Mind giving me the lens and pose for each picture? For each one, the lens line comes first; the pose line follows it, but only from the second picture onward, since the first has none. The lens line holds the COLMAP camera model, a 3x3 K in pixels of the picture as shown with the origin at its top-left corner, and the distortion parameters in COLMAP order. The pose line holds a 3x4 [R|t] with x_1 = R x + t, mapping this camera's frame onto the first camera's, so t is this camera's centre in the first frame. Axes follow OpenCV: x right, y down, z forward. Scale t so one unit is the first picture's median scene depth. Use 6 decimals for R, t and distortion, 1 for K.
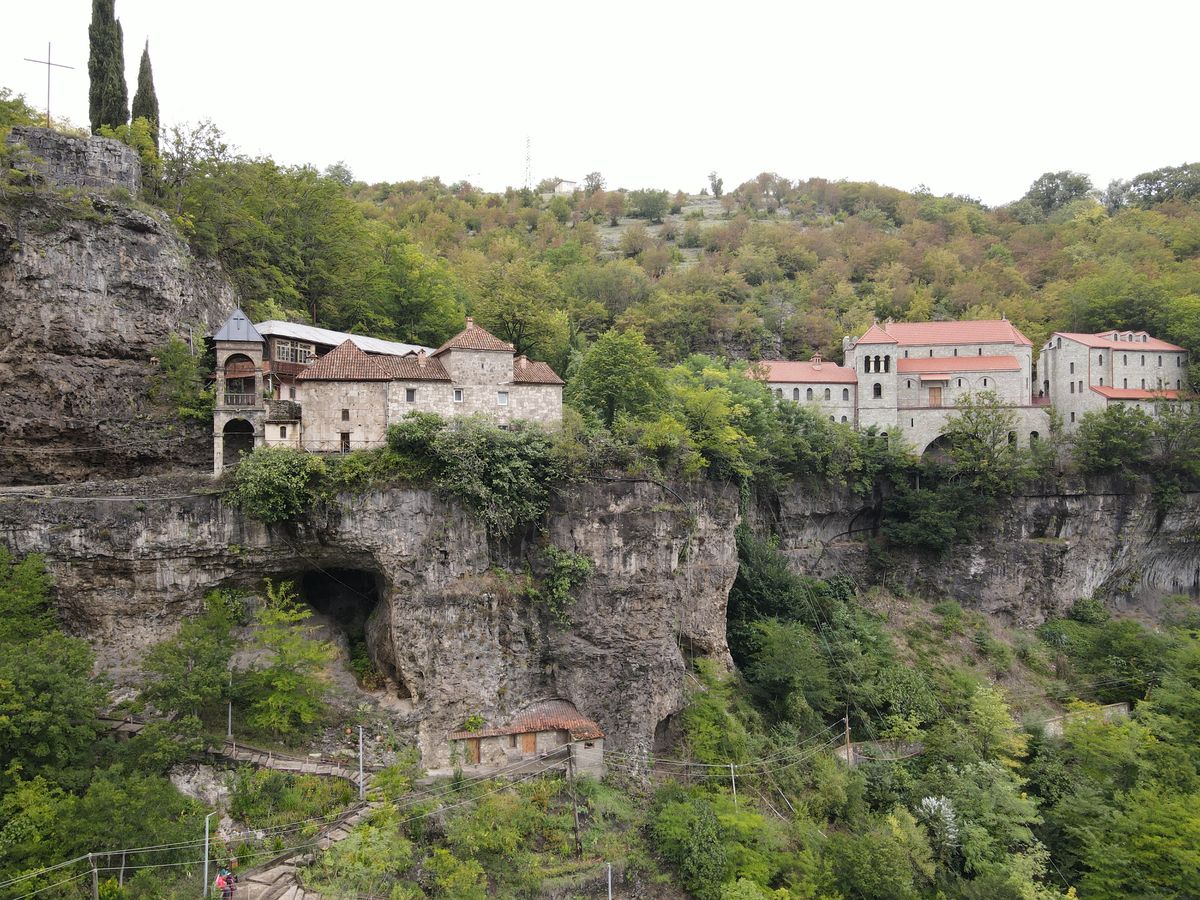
lens RADIAL K [[888.7, 0, 600.0], [0, 888.7, 450.0], [0, 0, 1]] dist [-0.000979, 0.002791]
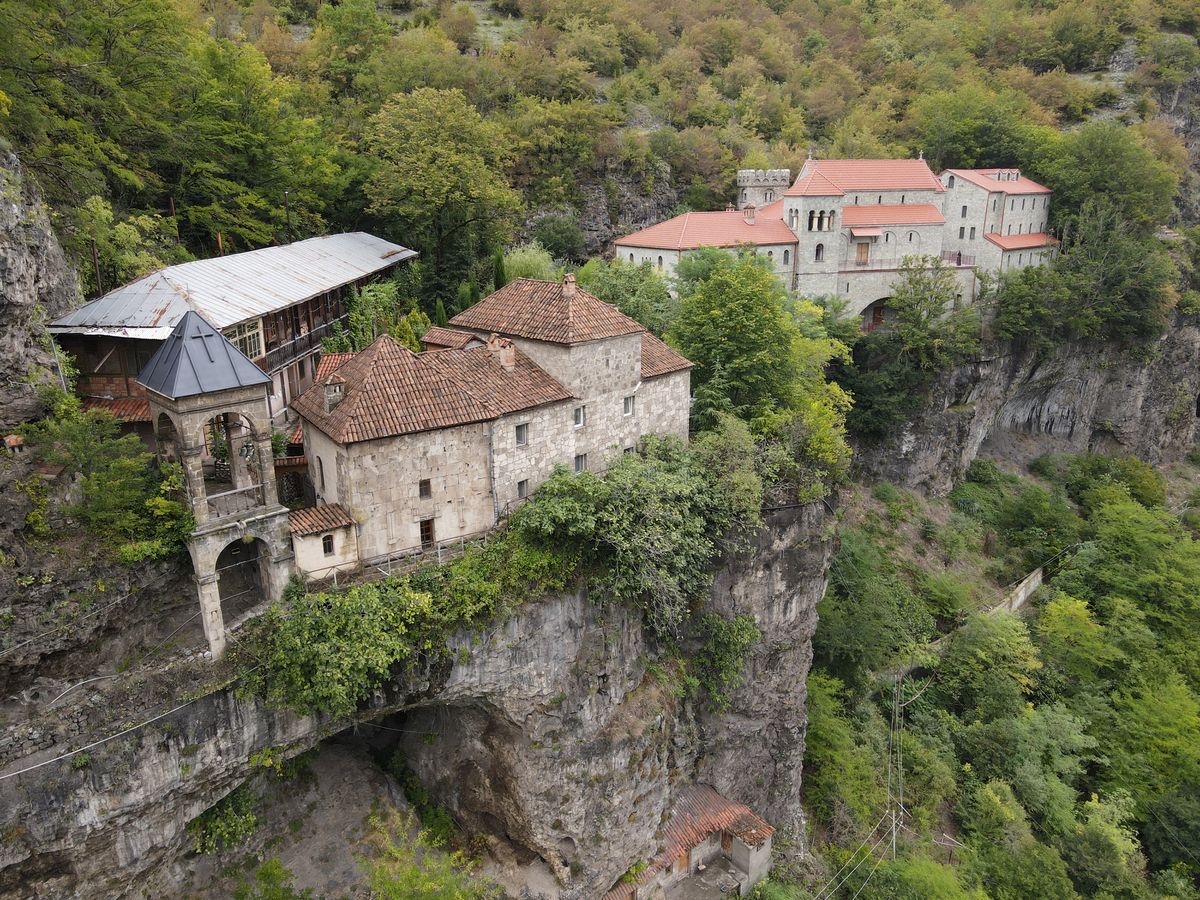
lens RADIAL K [[888.7, 0, 600.0], [0, 888.7, 450.0], [0, 0, 1]] dist [-0.000979, 0.002791]
pose [[0.906526, -0.123703, 0.403618, -0.396361], [-0.003621, 0.953789, 0.300454, -0.223981], [-0.422134, -0.273831, 0.864187, 0.461480]]
